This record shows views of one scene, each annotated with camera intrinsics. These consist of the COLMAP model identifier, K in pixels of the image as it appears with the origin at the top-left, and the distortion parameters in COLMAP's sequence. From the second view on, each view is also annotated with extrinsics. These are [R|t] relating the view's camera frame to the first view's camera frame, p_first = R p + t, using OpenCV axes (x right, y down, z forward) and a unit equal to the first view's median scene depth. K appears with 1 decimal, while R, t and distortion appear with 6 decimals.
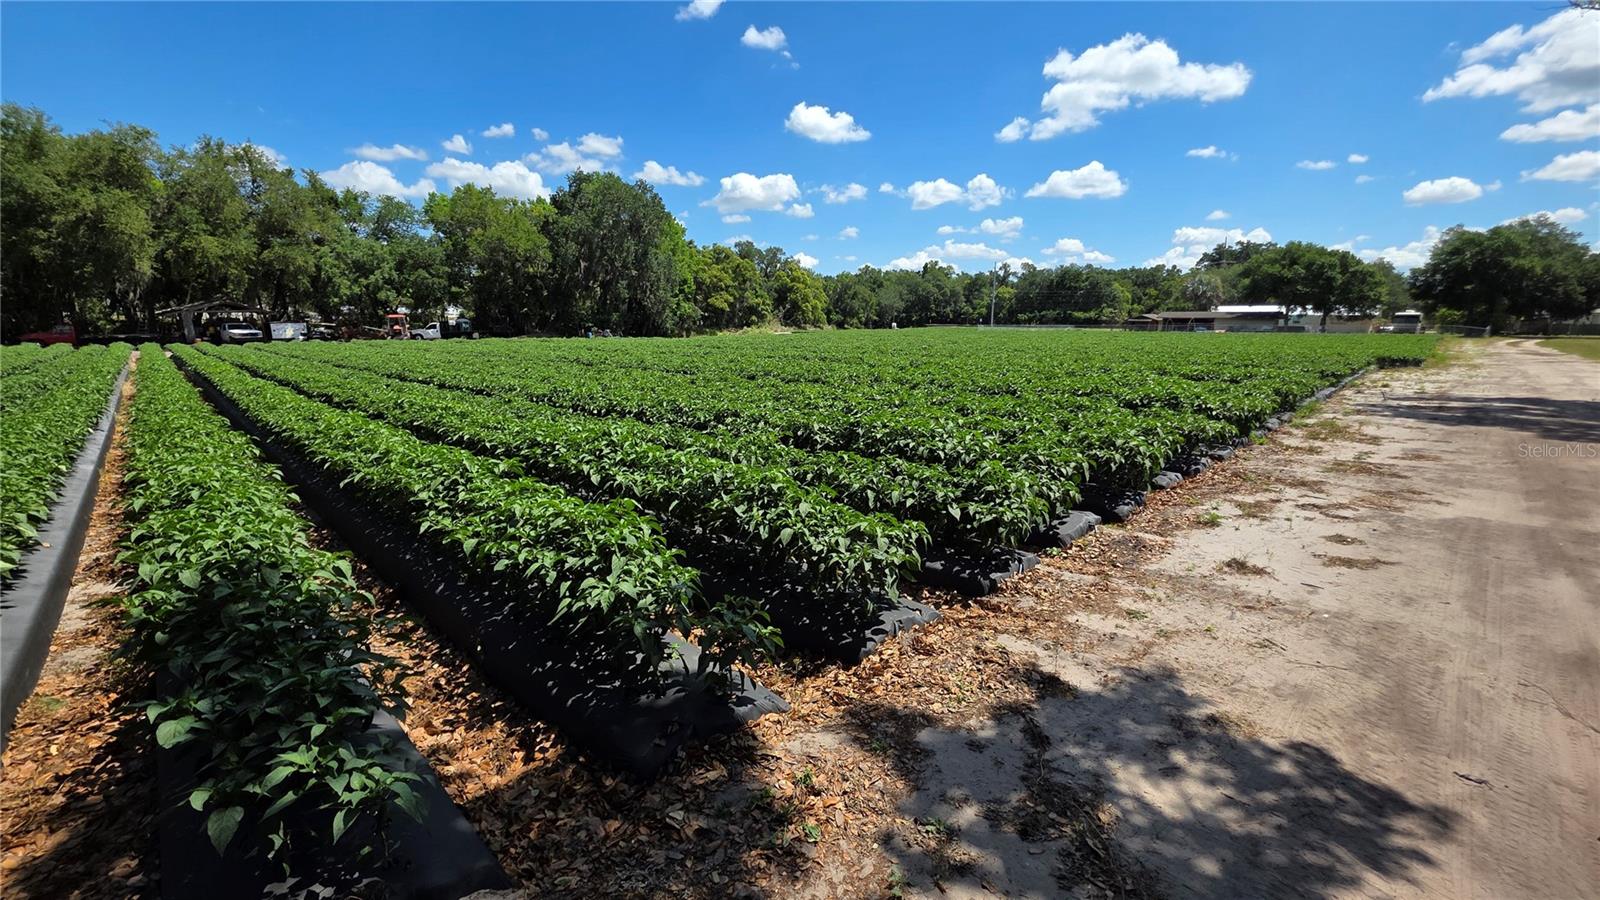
lens RADIAL K [[636.4, 0, 802.7], [0, 636.4, 451.6], [0, 0, 1]] dist [-0.004398, -0.000324]
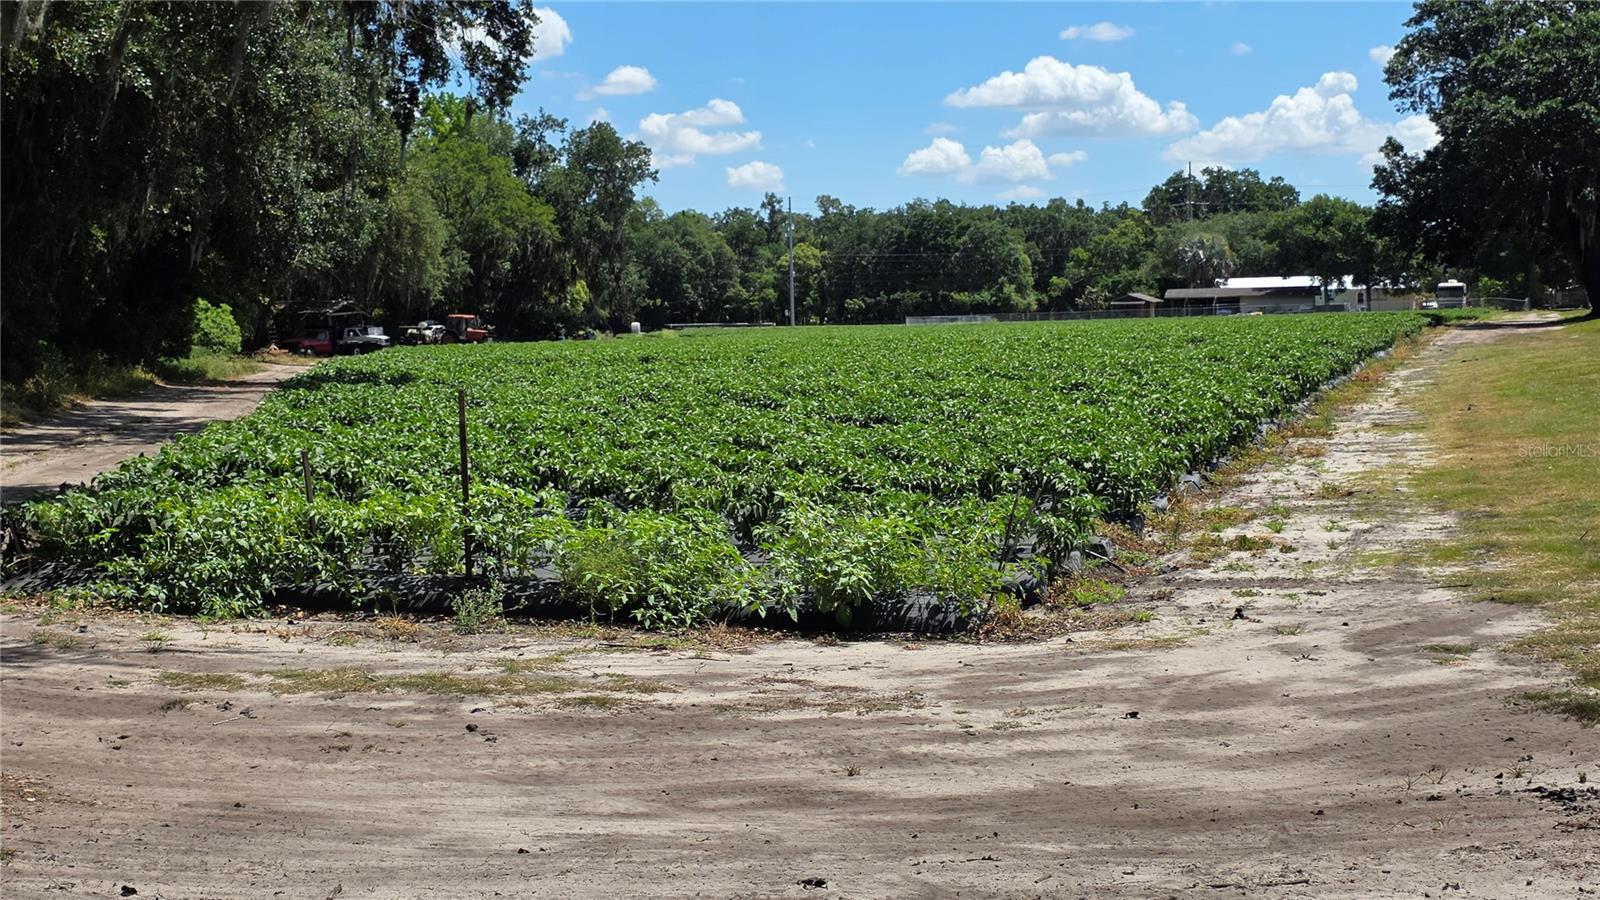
lens RADIAL K [[2127.9, 0, 798.7], [0, 2127.9, 448.8], [0, 0, 1]] dist [0.047730, 0.000000]
pose [[0.894556, -0.050321, 0.444114, -0.110784], [0.114851, 0.986157, -0.119601, 0.023949], [-0.431947, 0.157997, 0.887952, -0.112599]]
